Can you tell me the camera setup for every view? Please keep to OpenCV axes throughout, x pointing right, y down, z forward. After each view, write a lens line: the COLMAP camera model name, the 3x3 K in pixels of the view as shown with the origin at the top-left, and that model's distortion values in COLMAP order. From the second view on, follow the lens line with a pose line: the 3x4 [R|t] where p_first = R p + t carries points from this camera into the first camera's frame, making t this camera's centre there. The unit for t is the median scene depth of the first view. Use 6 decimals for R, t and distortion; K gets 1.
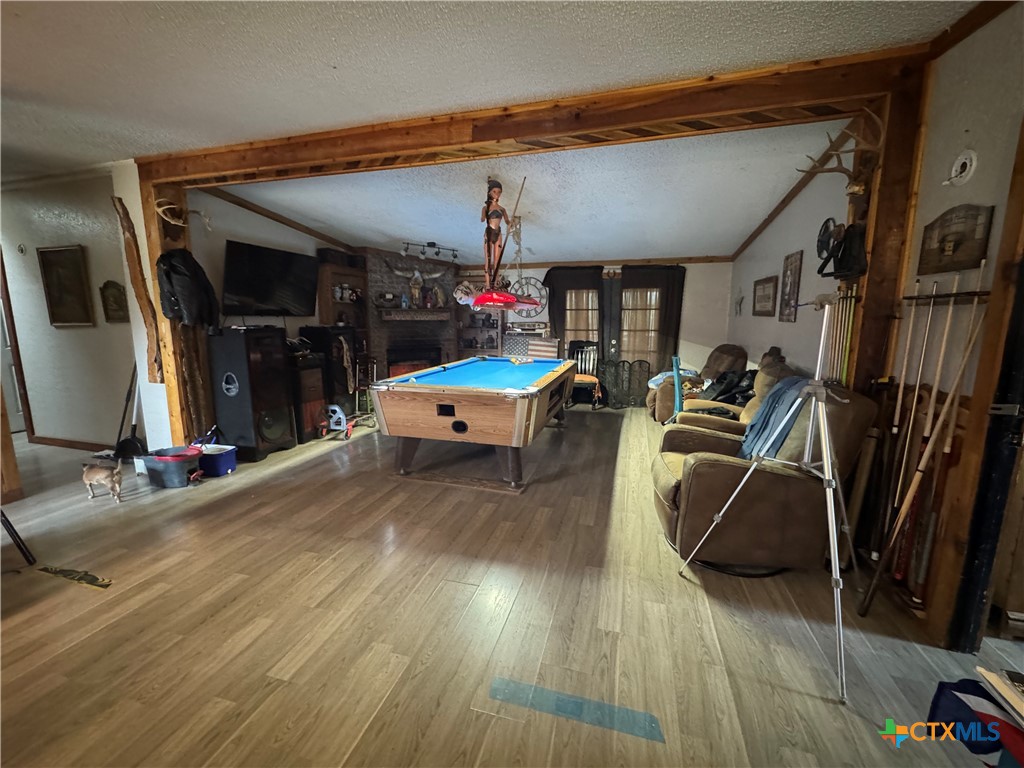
lens RADIAL K [[425.3, 0, 510.0], [0, 425.3, 384.3], [0, 0, 1]] dist [-0.001536, -0.000018]
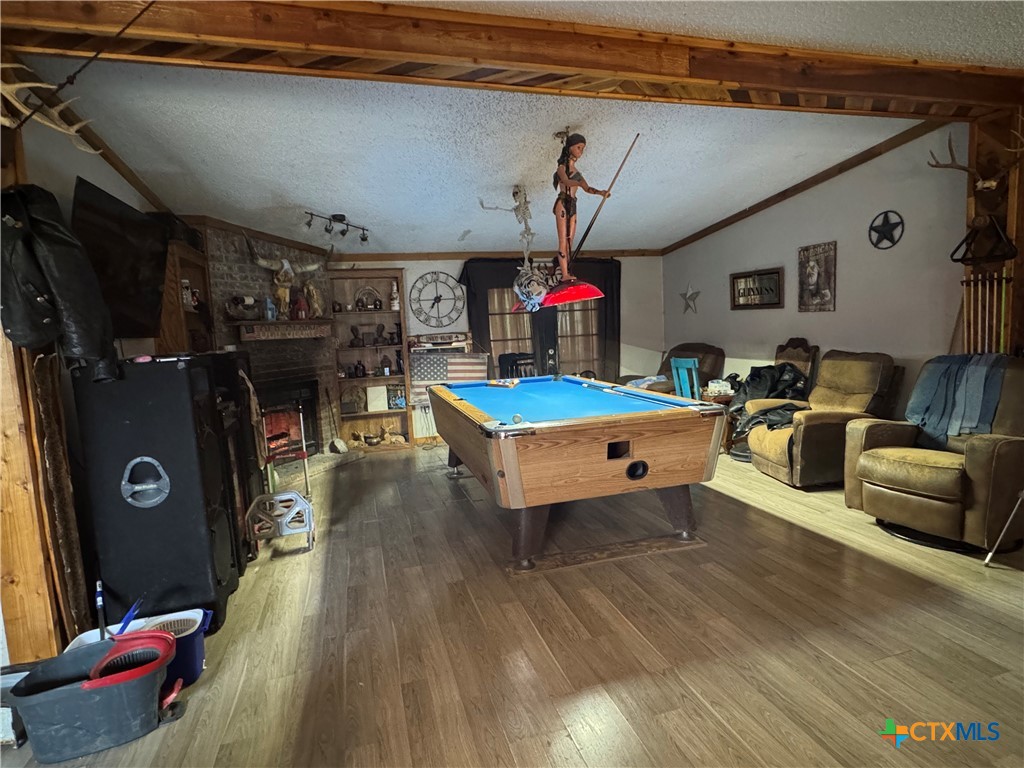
lens RADIAL K [[551.1, 0, 510.3], [0, 551.1, 384.6], [0, 0, 1]] dist [-0.000877, 0.000211]
pose [[0.843285, -0.100000, 0.528081, -0.537445], [0.133445, 0.990728, -0.025487, -0.031366], [-0.520636, 0.091963, 0.848811, 0.230790]]
